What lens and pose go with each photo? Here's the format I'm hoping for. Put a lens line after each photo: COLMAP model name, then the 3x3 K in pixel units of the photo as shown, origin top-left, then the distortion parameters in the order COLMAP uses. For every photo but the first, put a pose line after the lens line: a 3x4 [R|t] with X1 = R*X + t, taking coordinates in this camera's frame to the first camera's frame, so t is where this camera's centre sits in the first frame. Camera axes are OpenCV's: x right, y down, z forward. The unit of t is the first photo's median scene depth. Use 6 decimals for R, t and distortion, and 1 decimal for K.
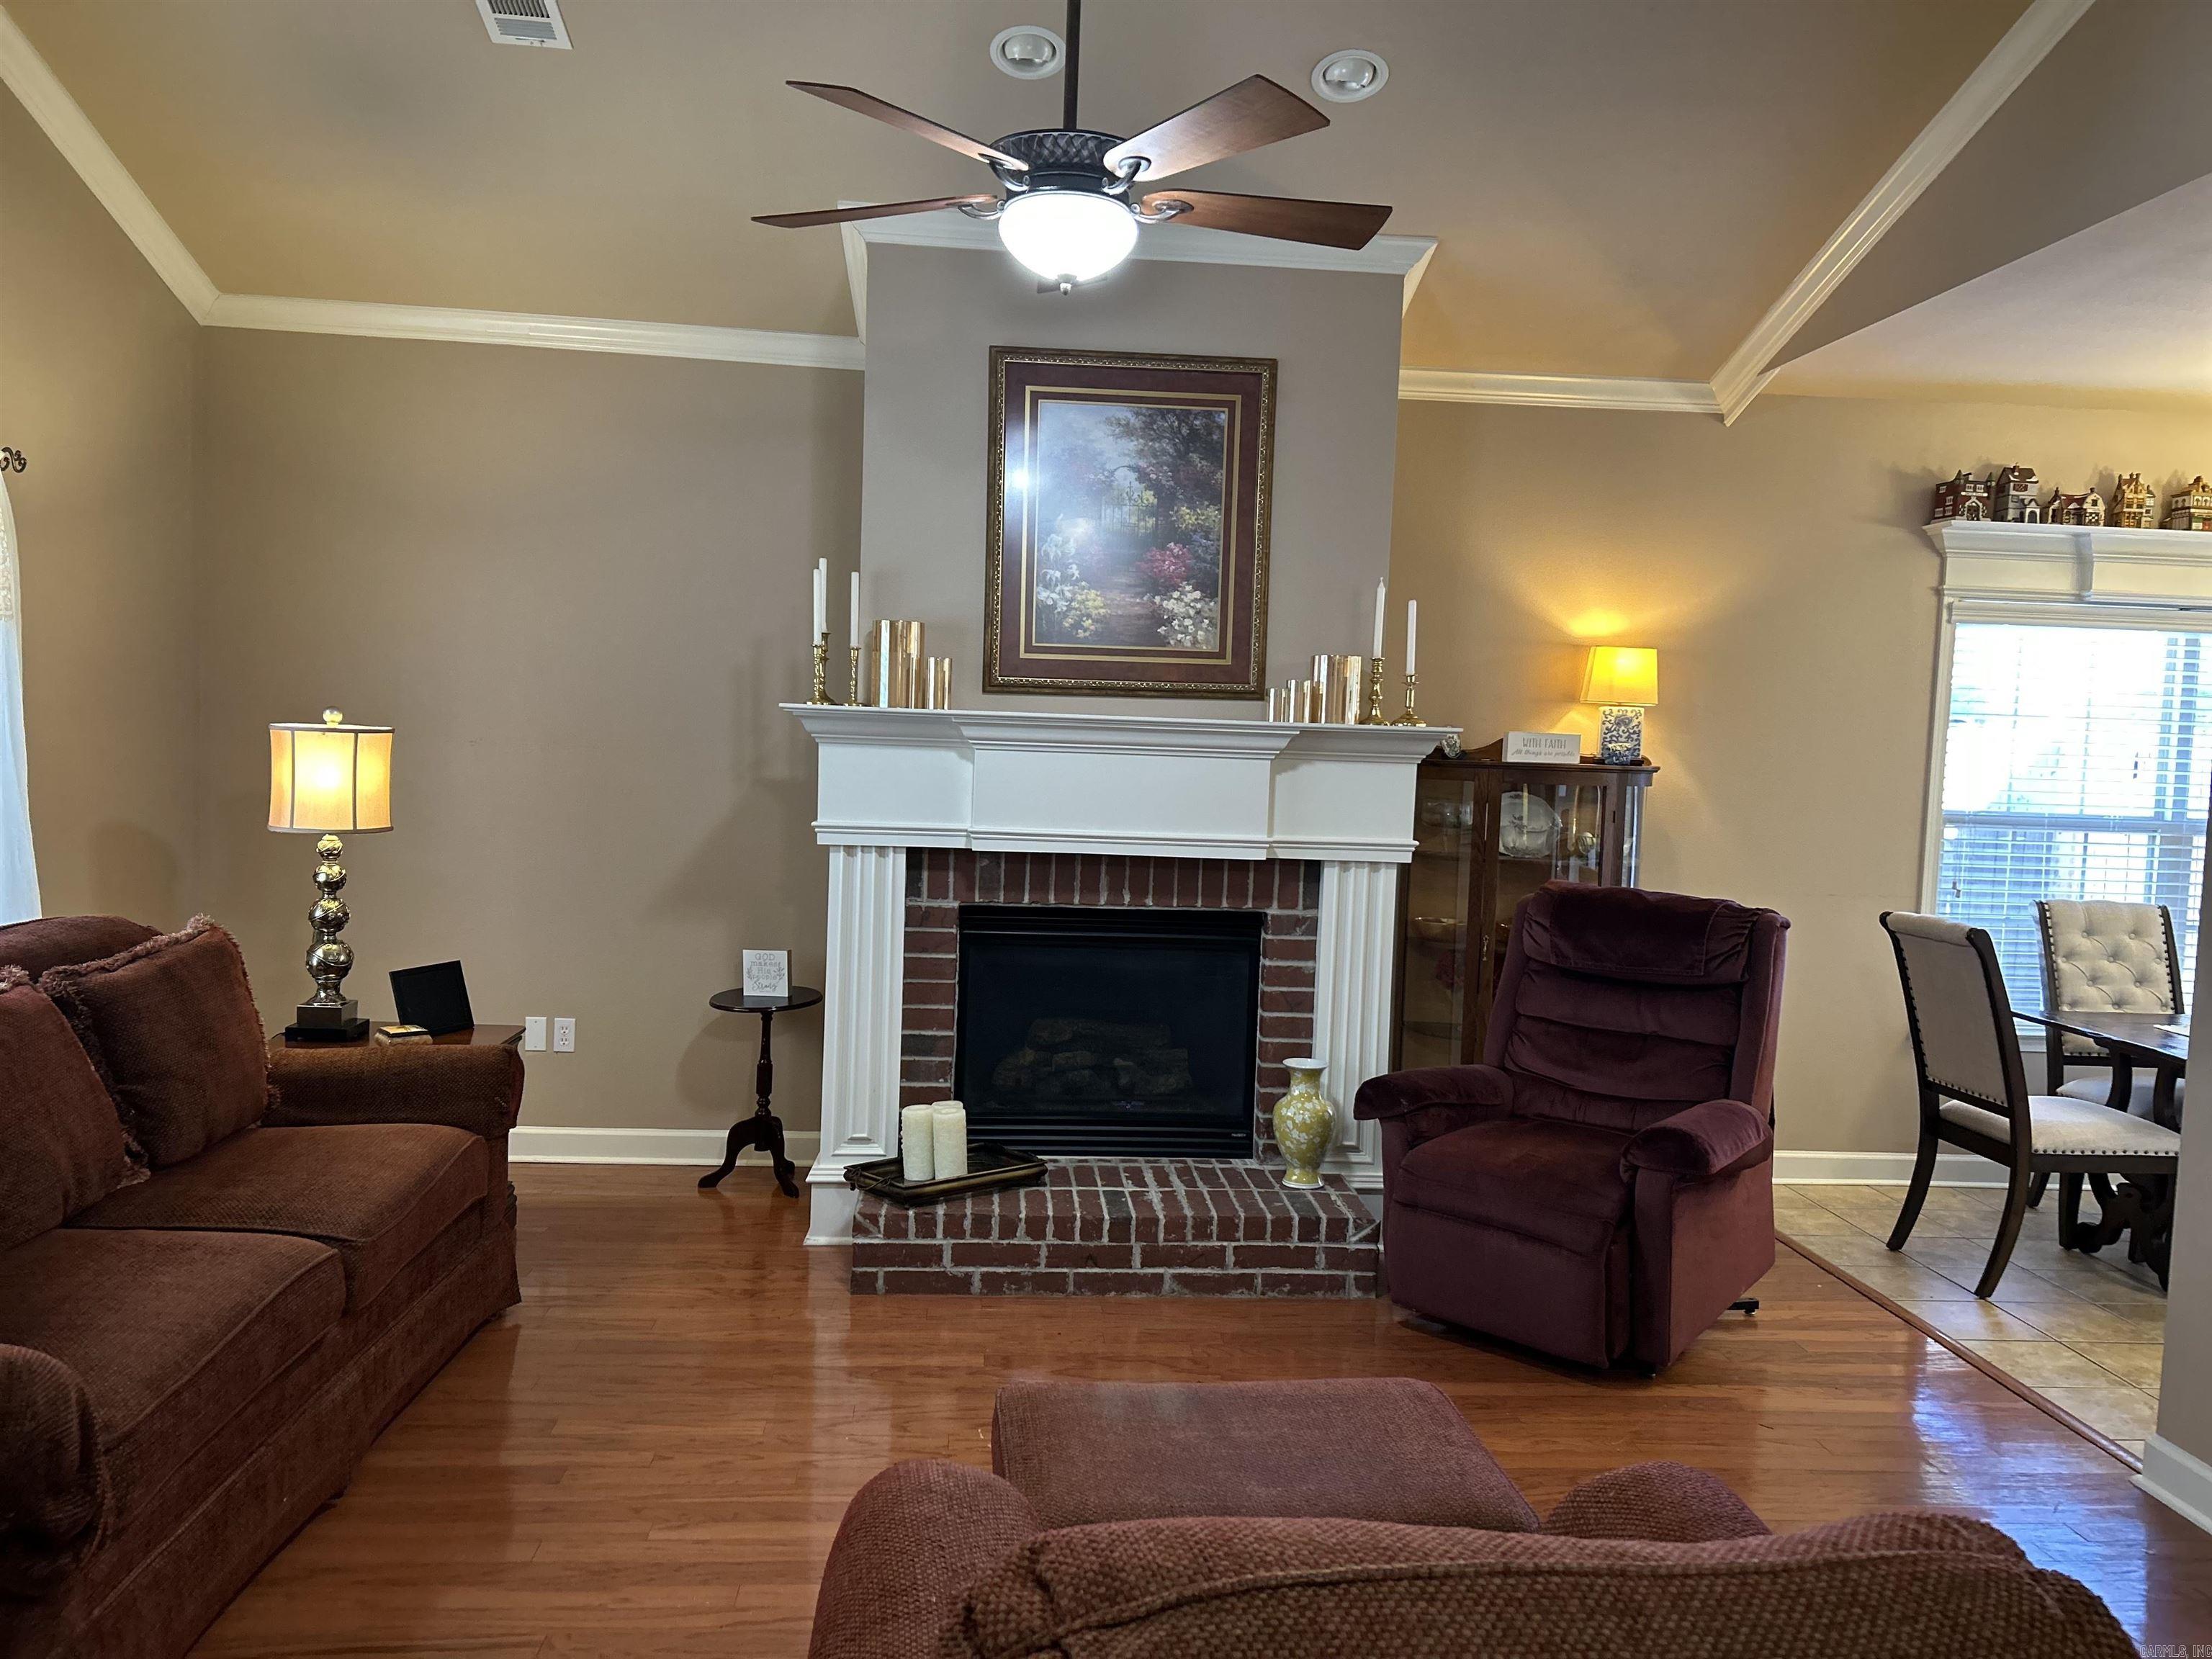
lens RADIAL K [[1643.0, 0, 1106.0], [0, 1643.0, 829.5], [0, 0, 1]] dist [0.137719, -0.243028]
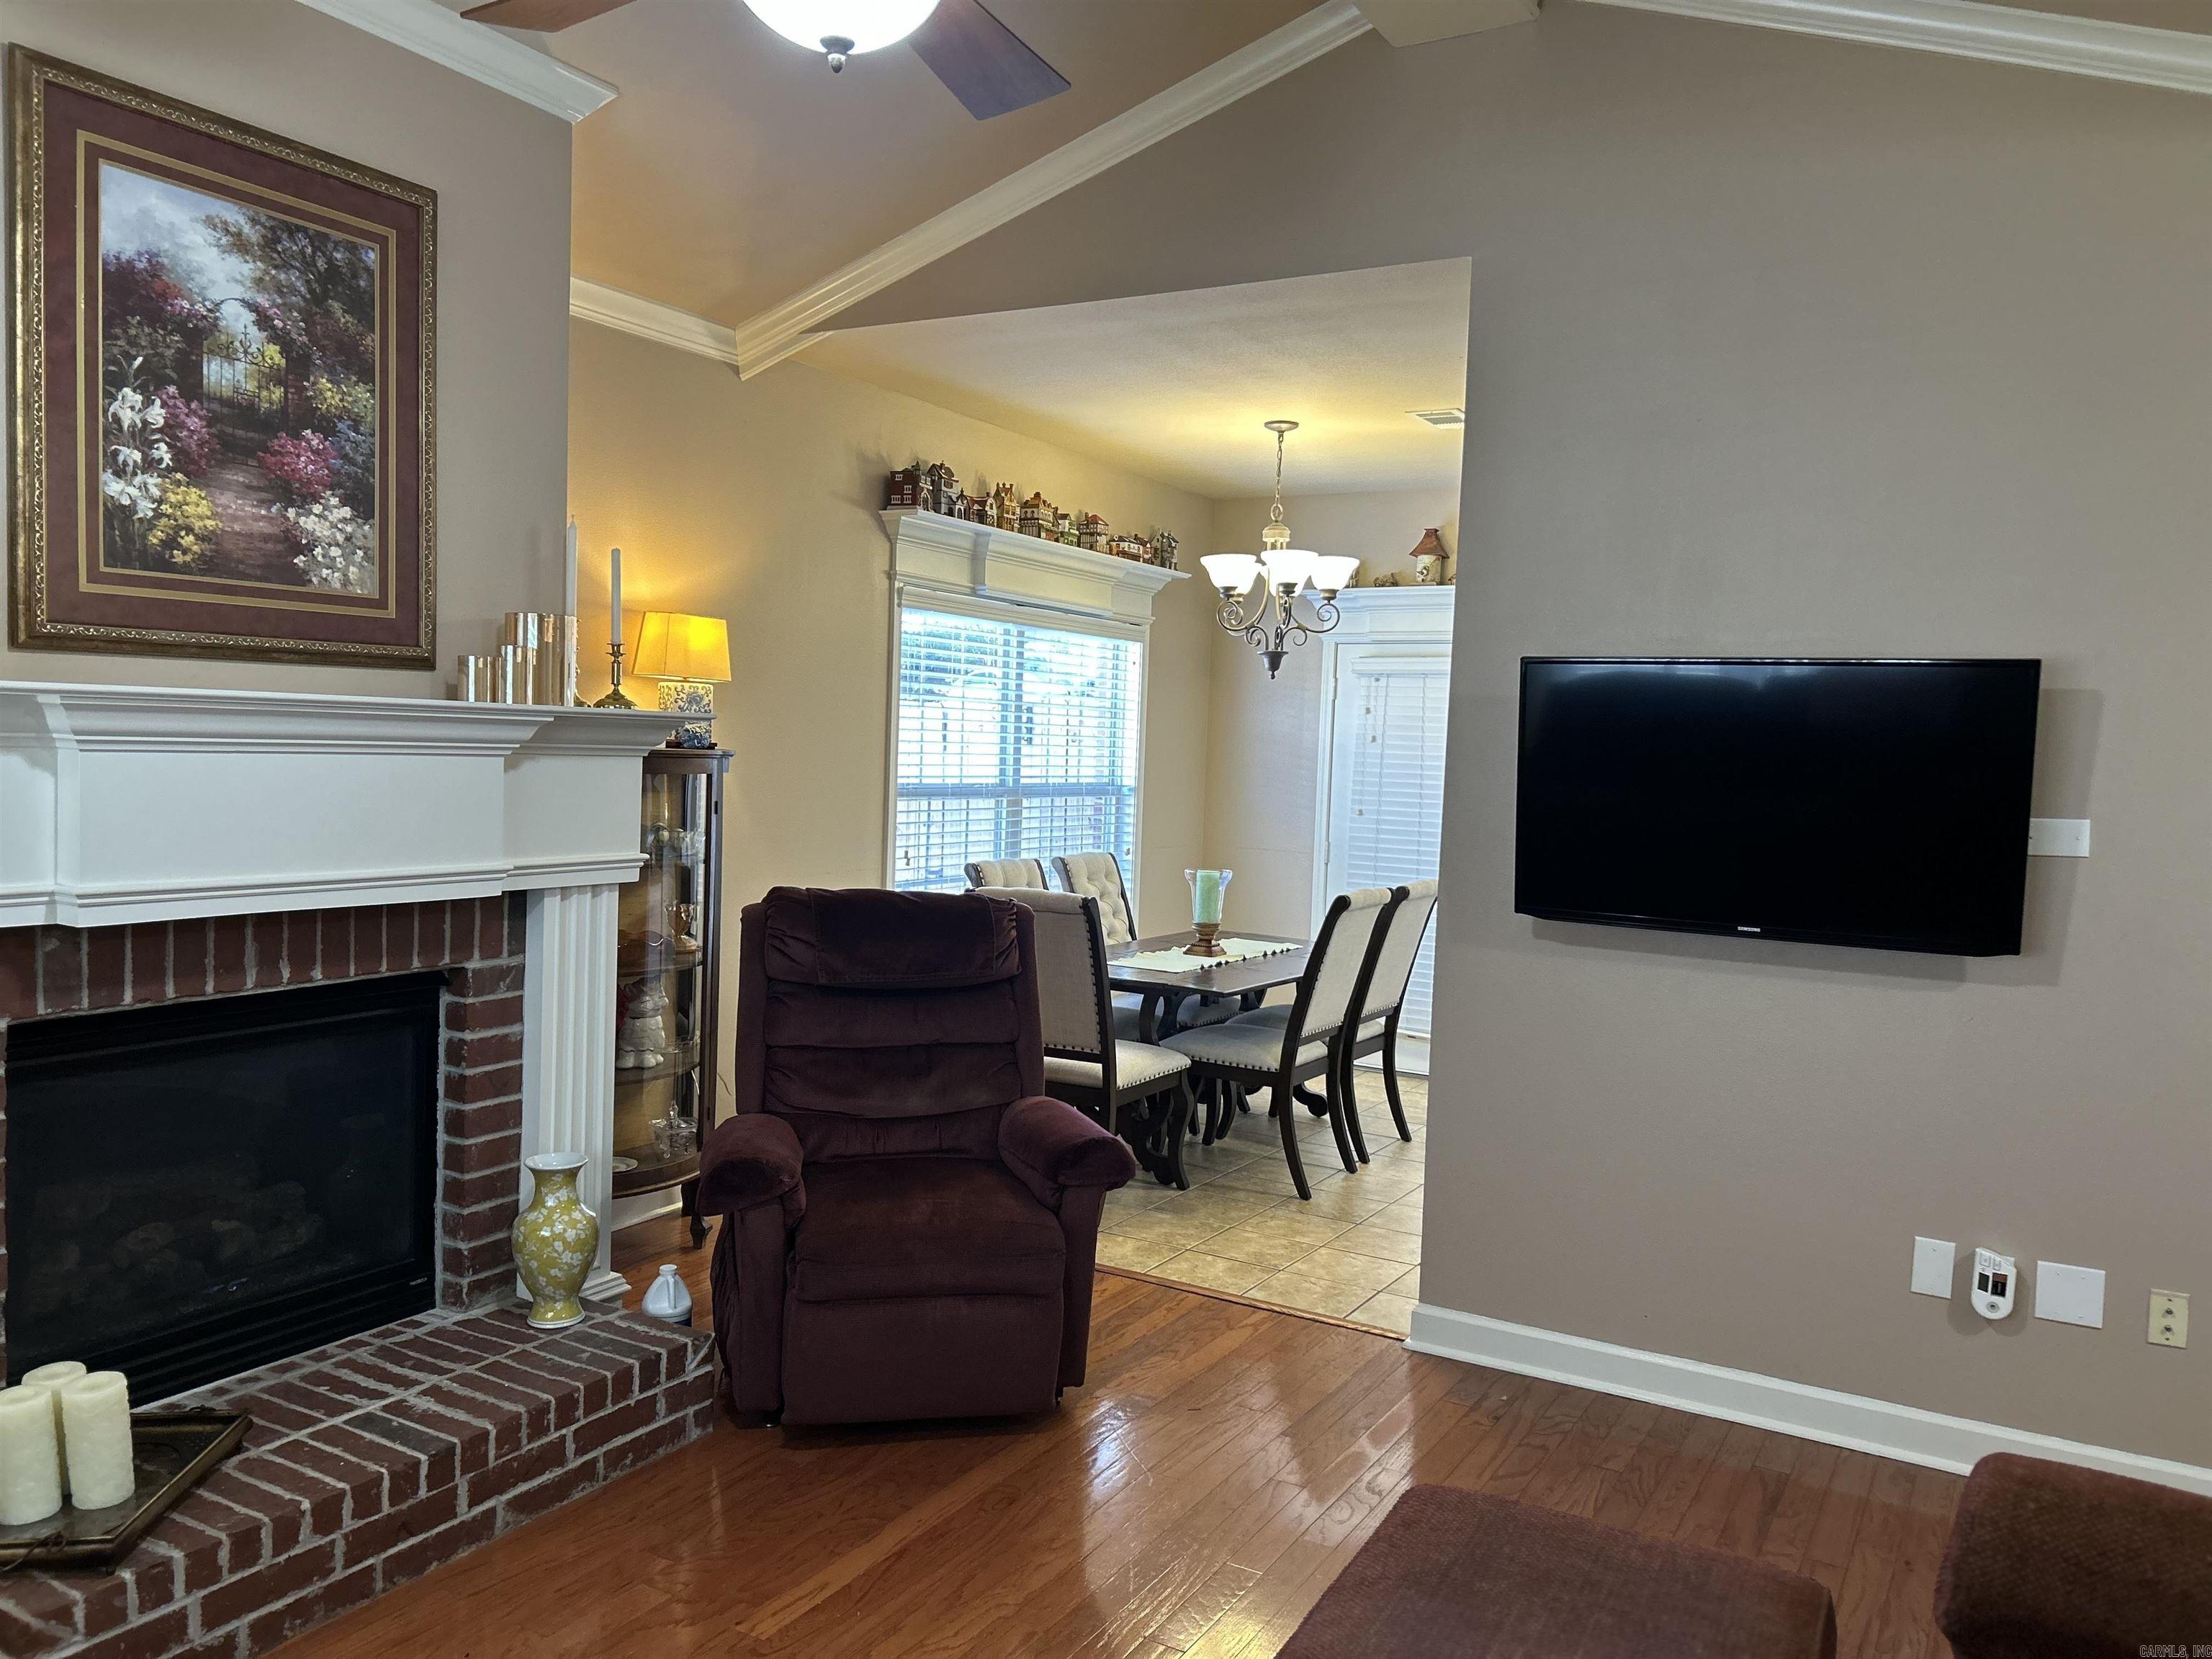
lens RADIAL K [[1657.9, 0, 1099.7], [0, 1657.9, 839.5], [0, 0, 1]] dist [0.055377, -0.060253]
pose [[0.566223, -0.064270, 0.821743, -0.348110], [0.034615, 0.997930, 0.054198, -0.035834], [-0.823525, -0.002244, 0.567275, 0.362552]]
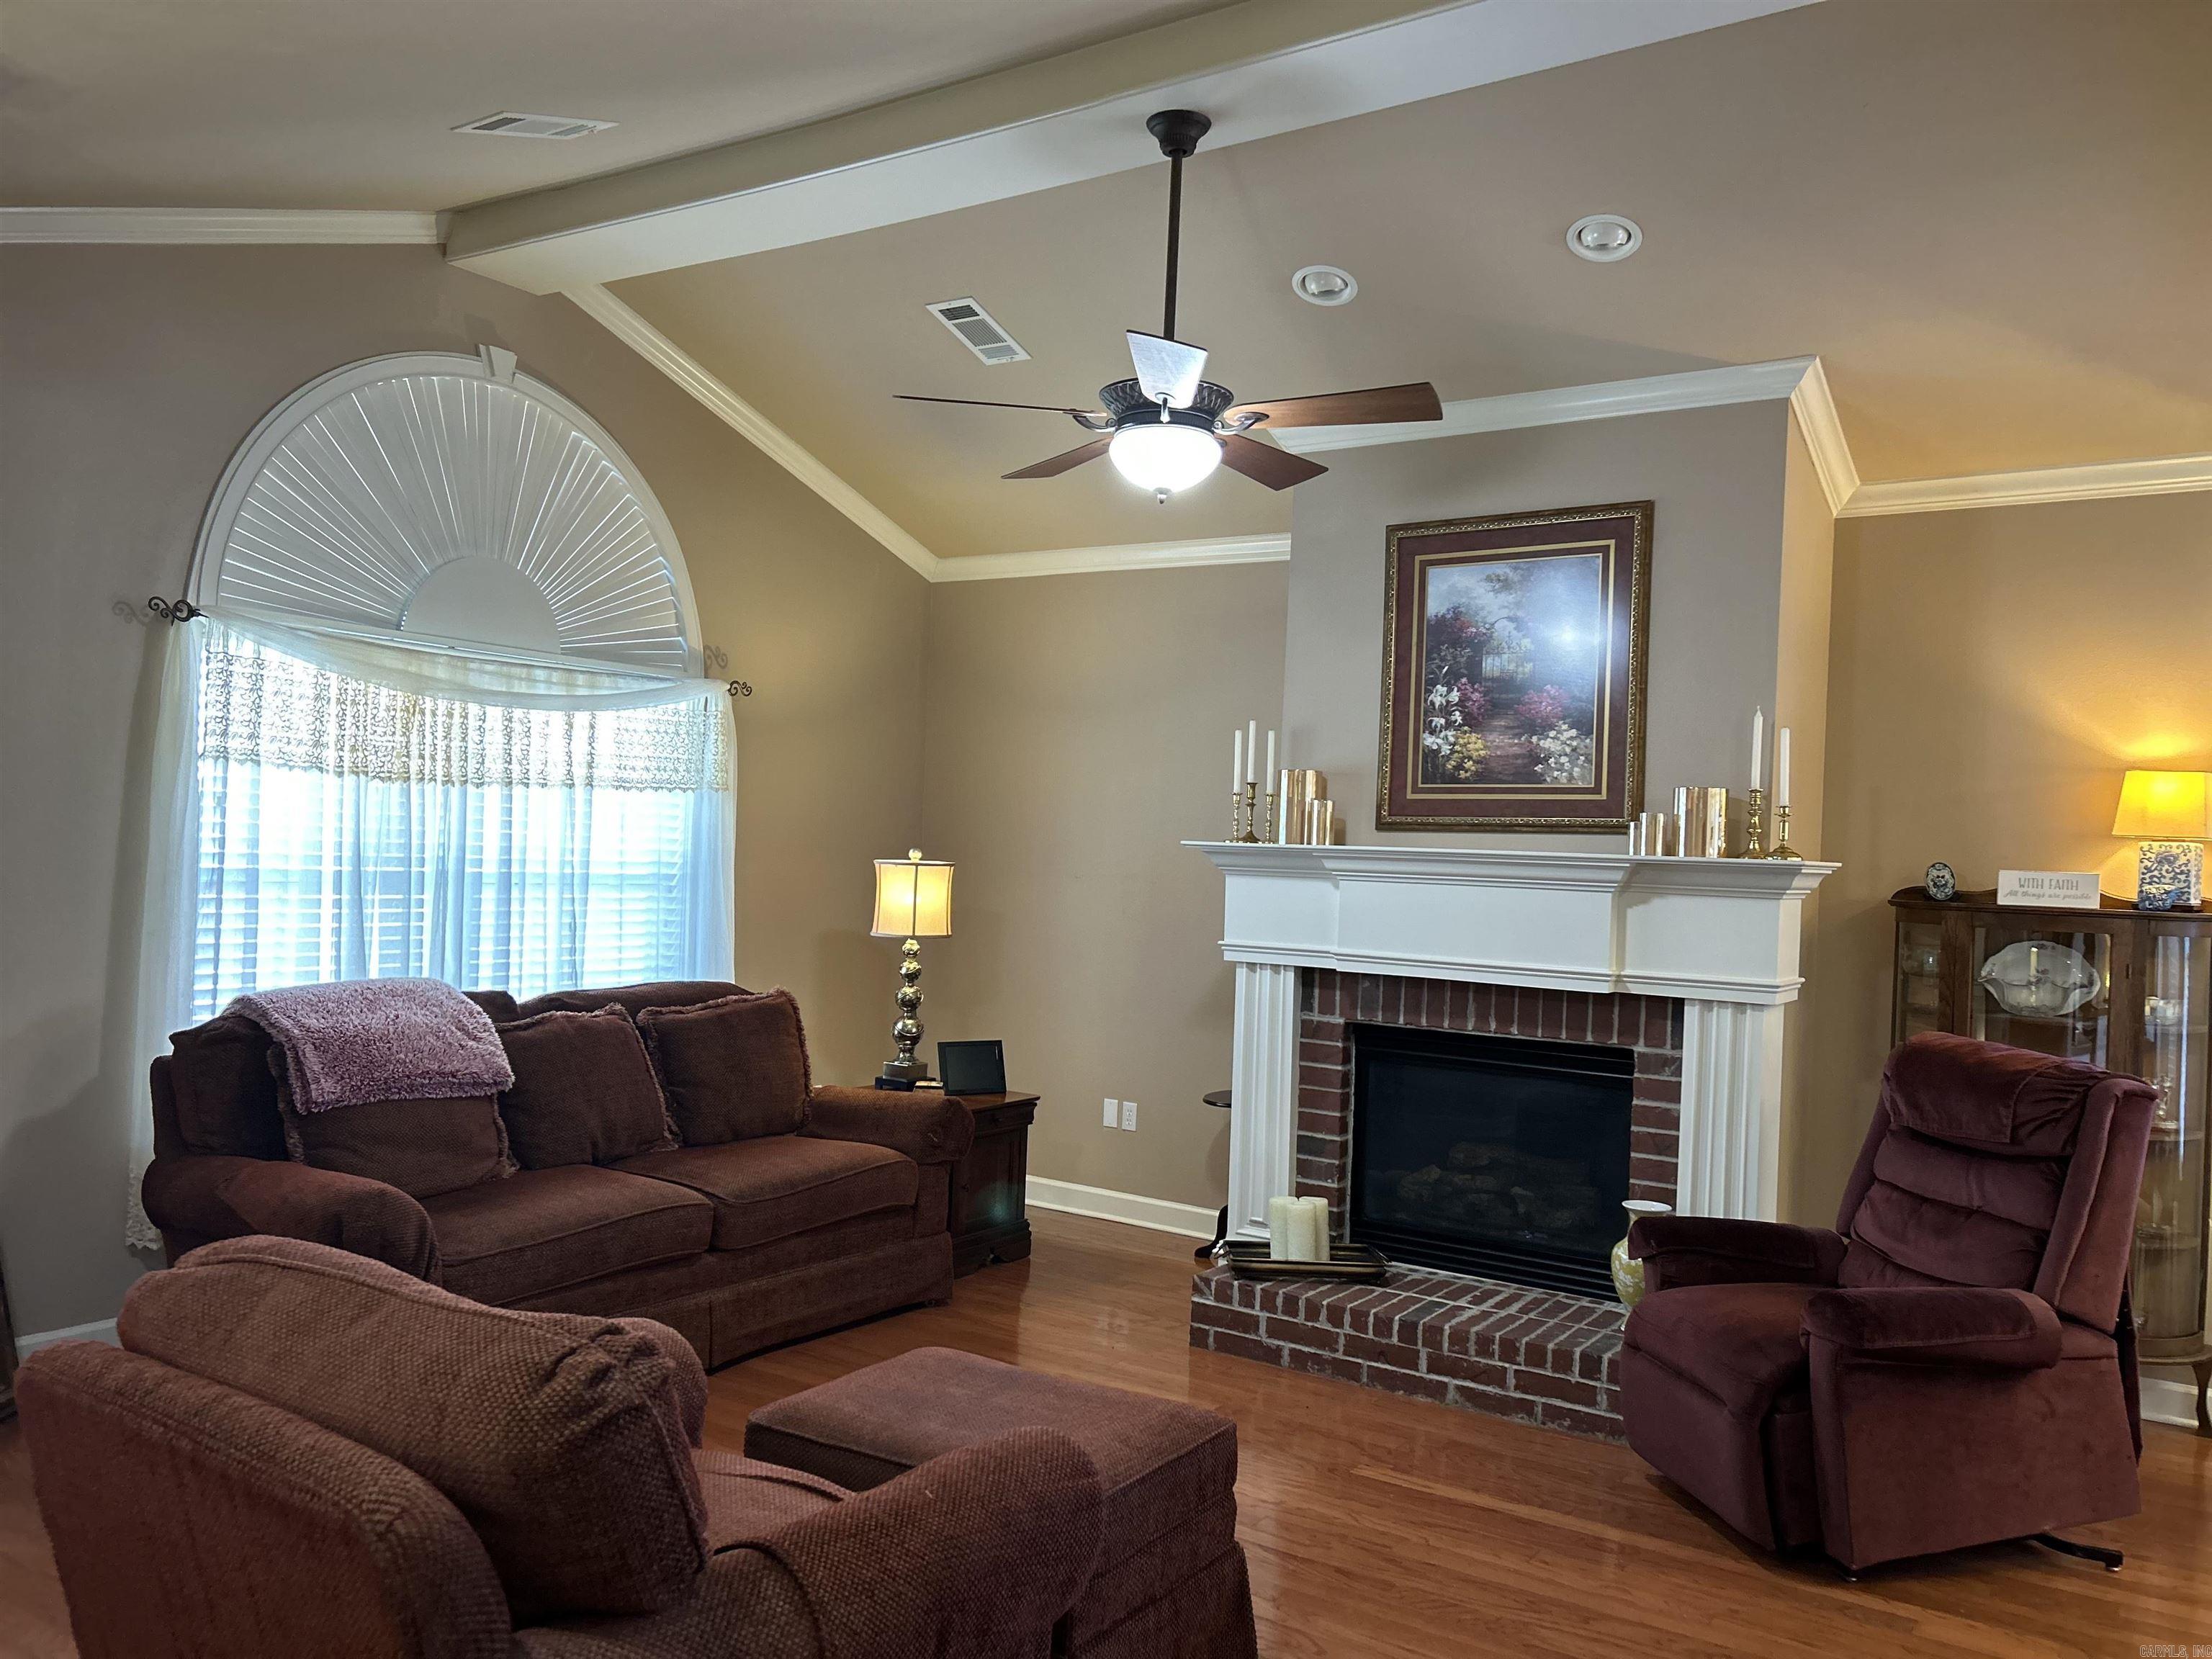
lens RADIAL K [[1657.9, 0, 1099.7], [0, 1657.9, 839.5], [0, 0, 1]] dist [0.055377, -0.060253]
pose [[0.789236, -0.010524, -0.614000, 0.466594], [-0.048066, 0.995727, -0.078851, 0.019798], [0.612206, 0.091745, 0.785358, 0.011462]]
